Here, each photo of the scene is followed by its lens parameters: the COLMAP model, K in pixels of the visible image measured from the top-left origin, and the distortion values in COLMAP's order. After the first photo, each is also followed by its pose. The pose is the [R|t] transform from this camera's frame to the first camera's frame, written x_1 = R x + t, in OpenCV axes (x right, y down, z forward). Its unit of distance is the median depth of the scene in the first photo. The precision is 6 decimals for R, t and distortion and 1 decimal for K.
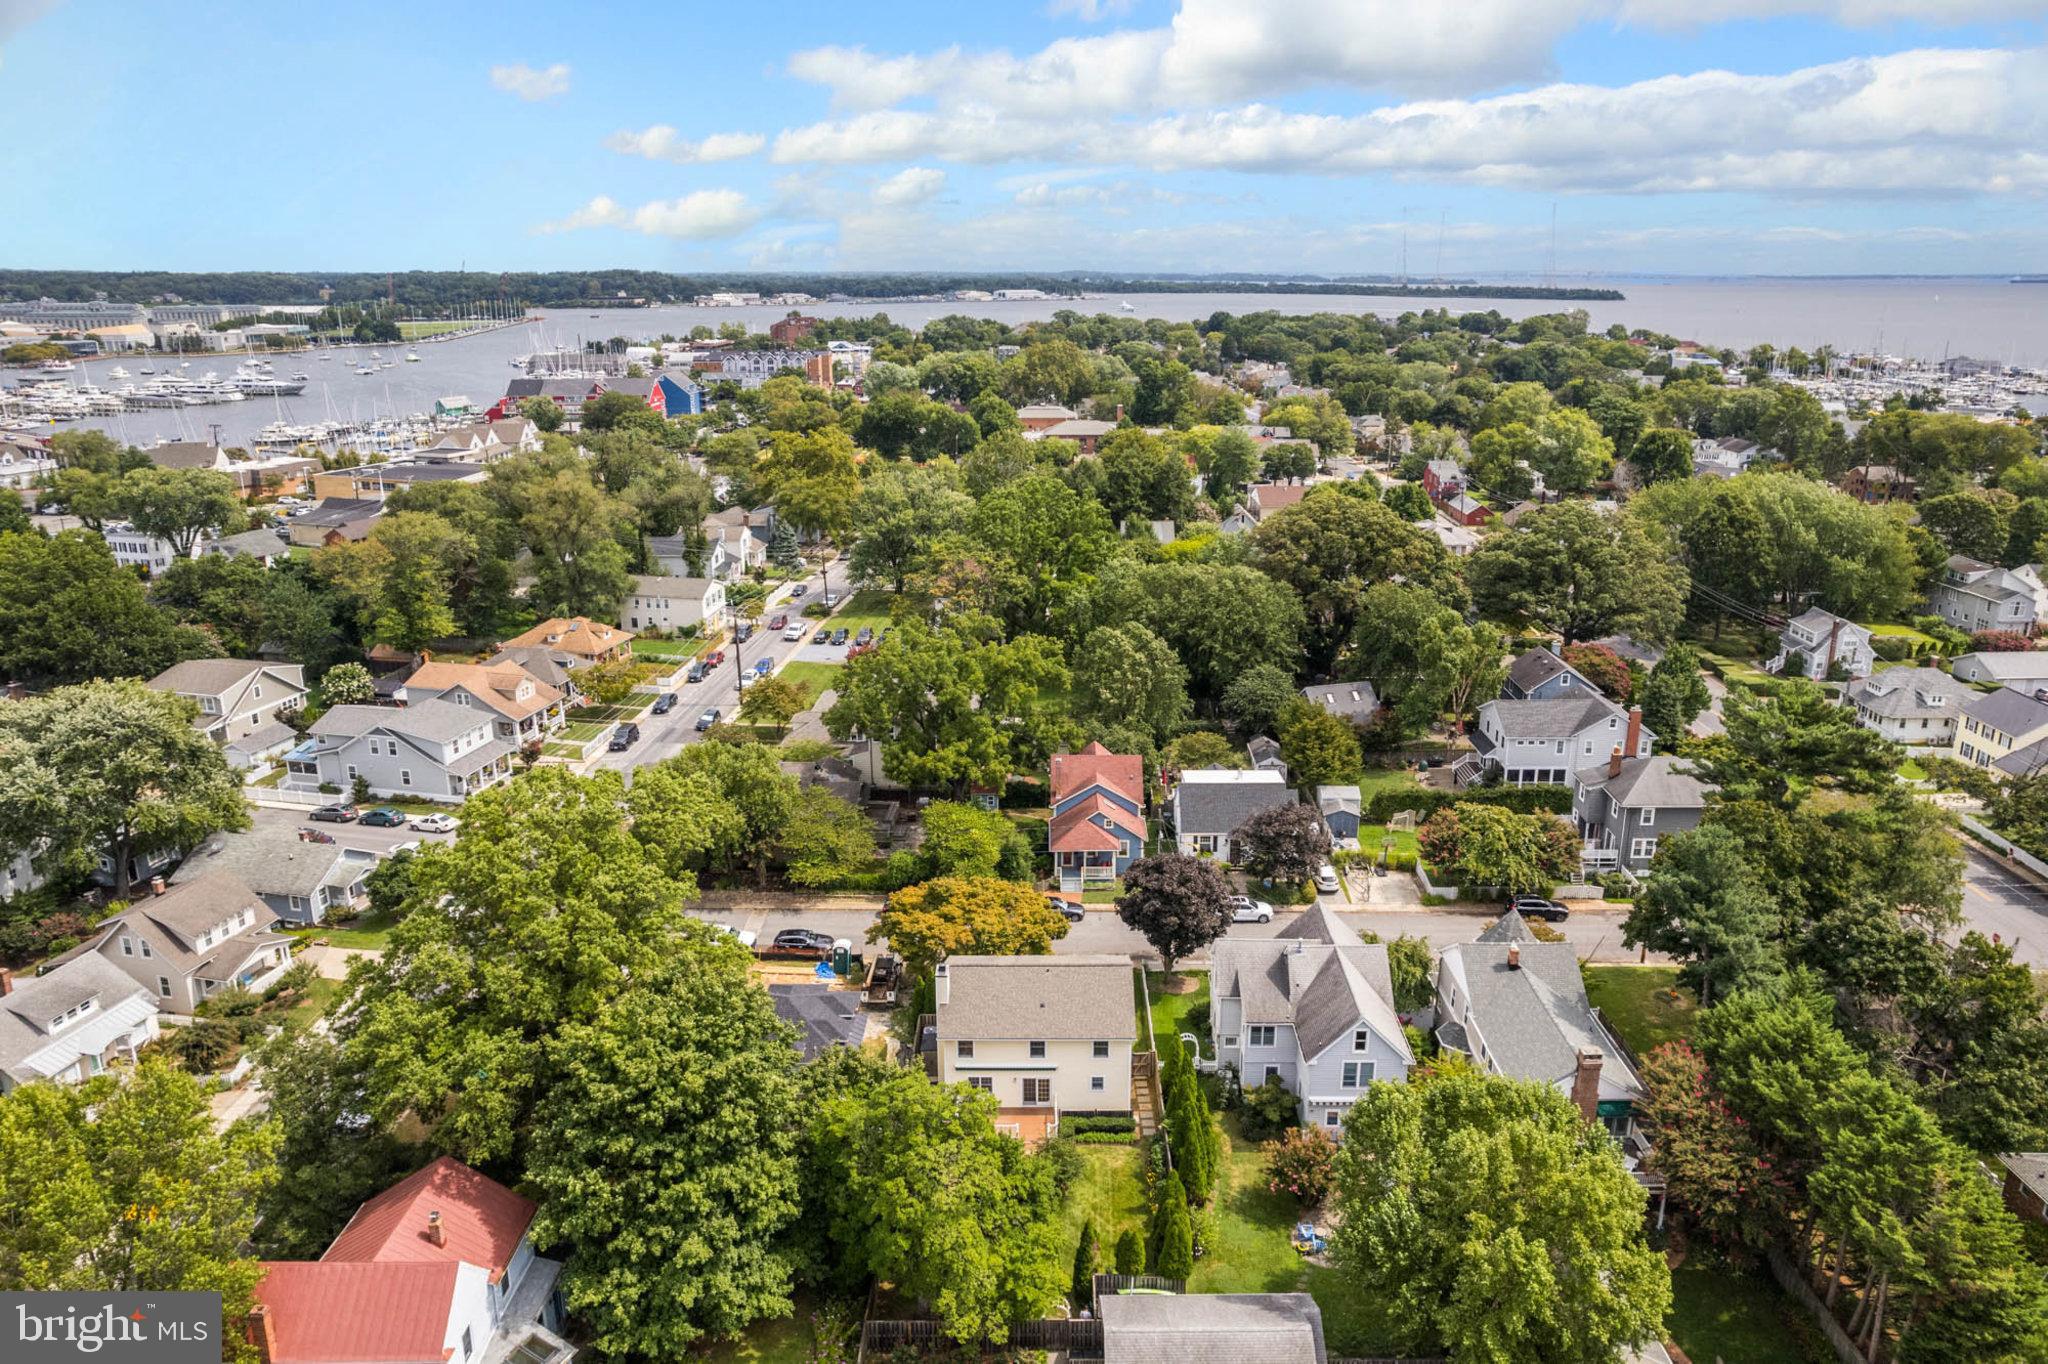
lens RADIAL K [[1343.9, 0, 1081.7], [0, 1343.9, 684.0], [0, 0, 1]] dist [-0.086373, 0.001095]
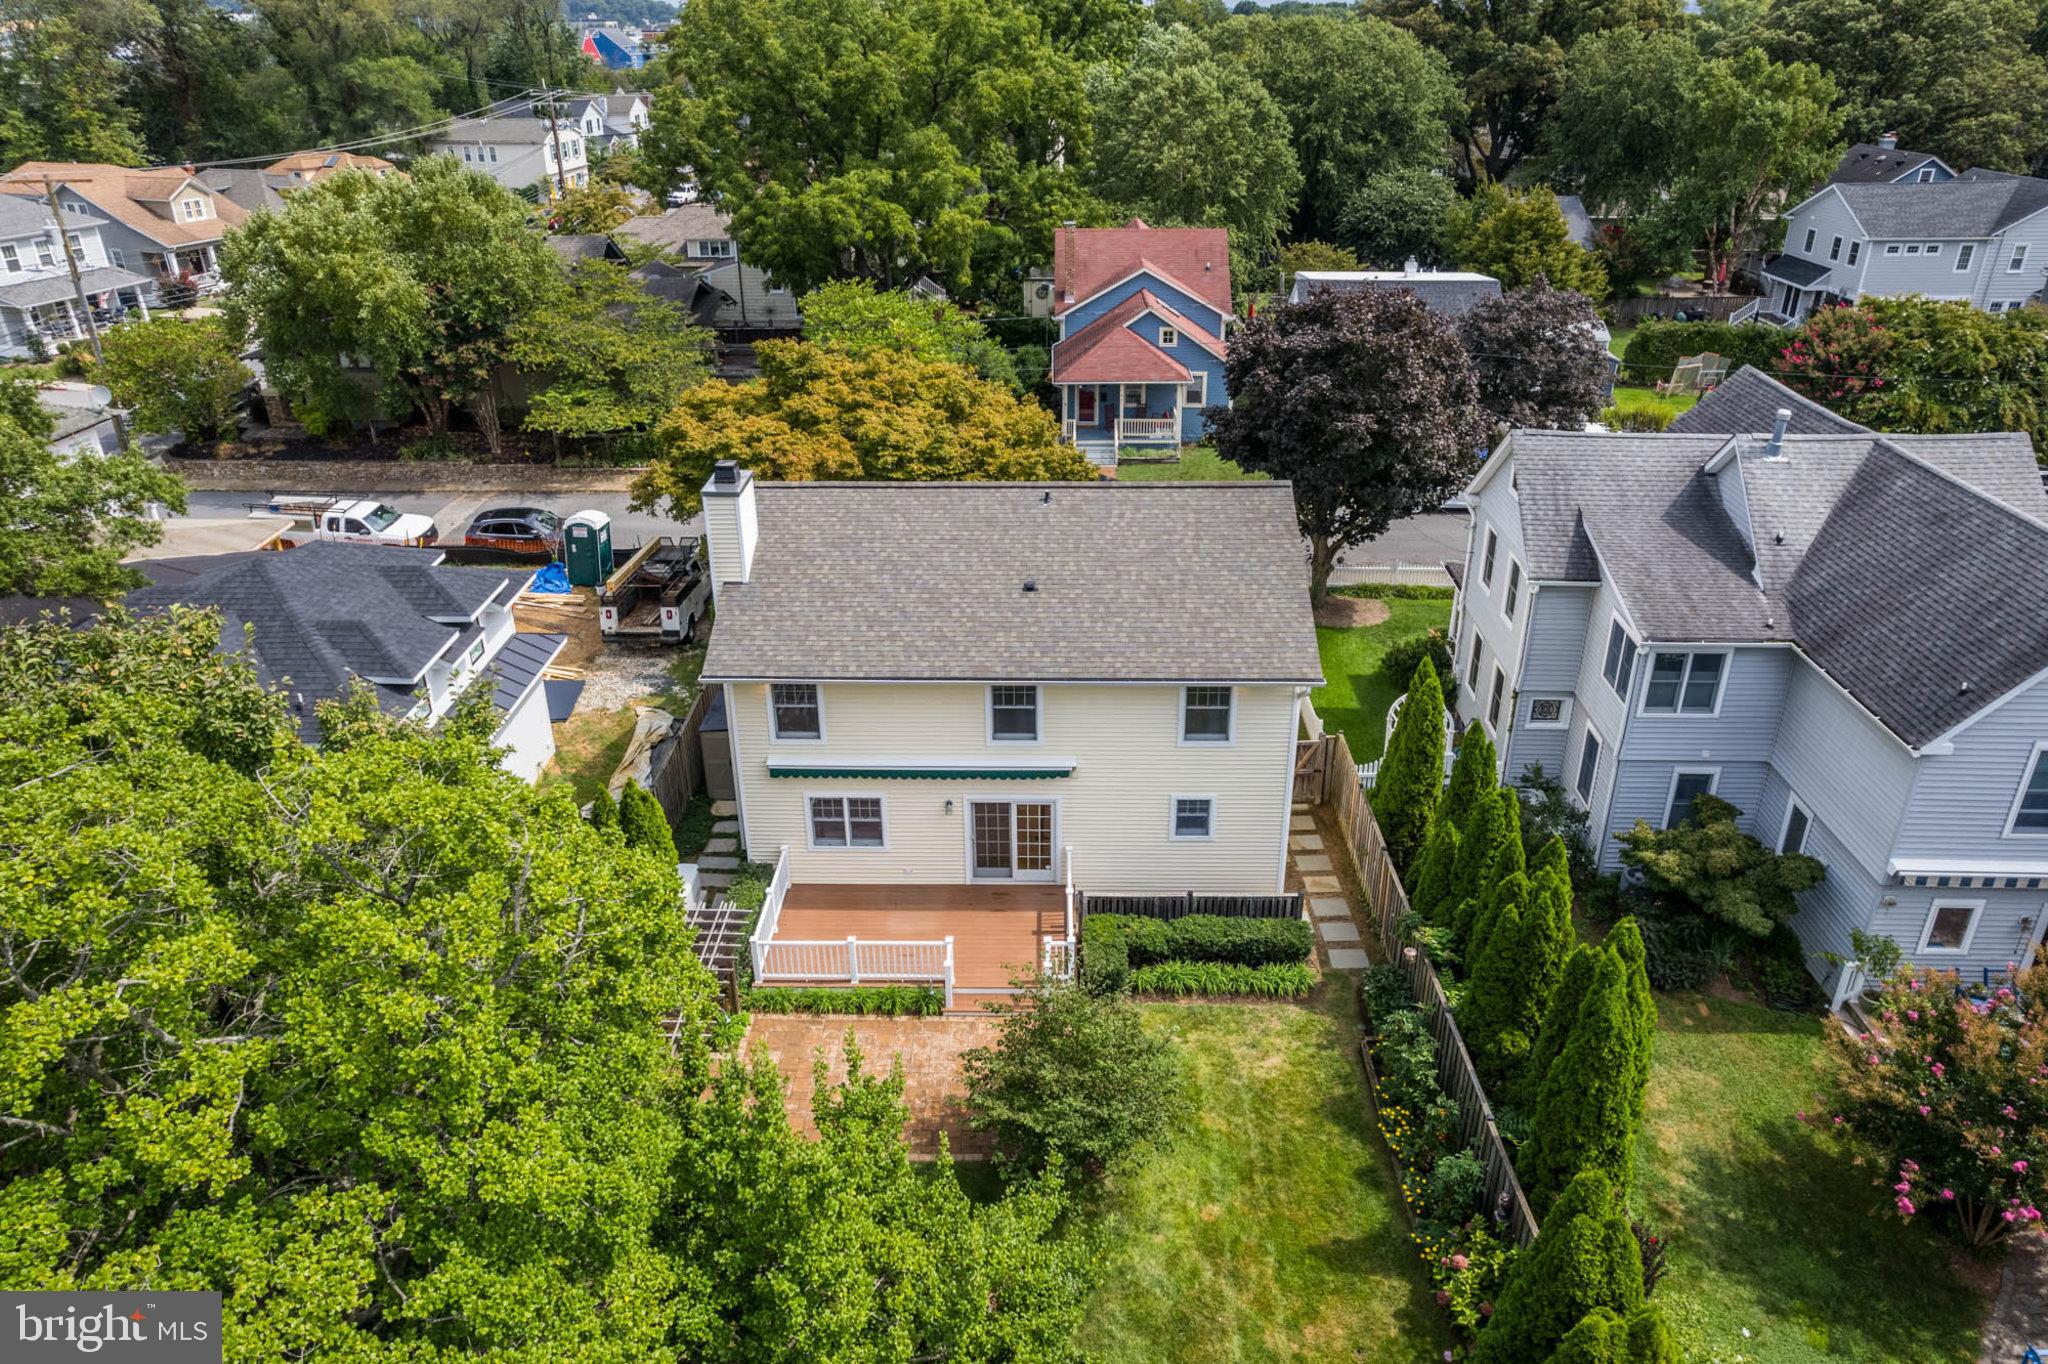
lens RADIAL K [[1343.9, 0, 1081.7], [0, 1343.9, 684.0], [0, 0, 1]] dist [-0.086373, 0.001095]
pose [[0.999971, 0.007608, 0.000174, -0.016609], [-0.007527, 0.985337, 0.170451, 0.208034], [0.001125, -0.170447, 0.985366, 0.669495]]
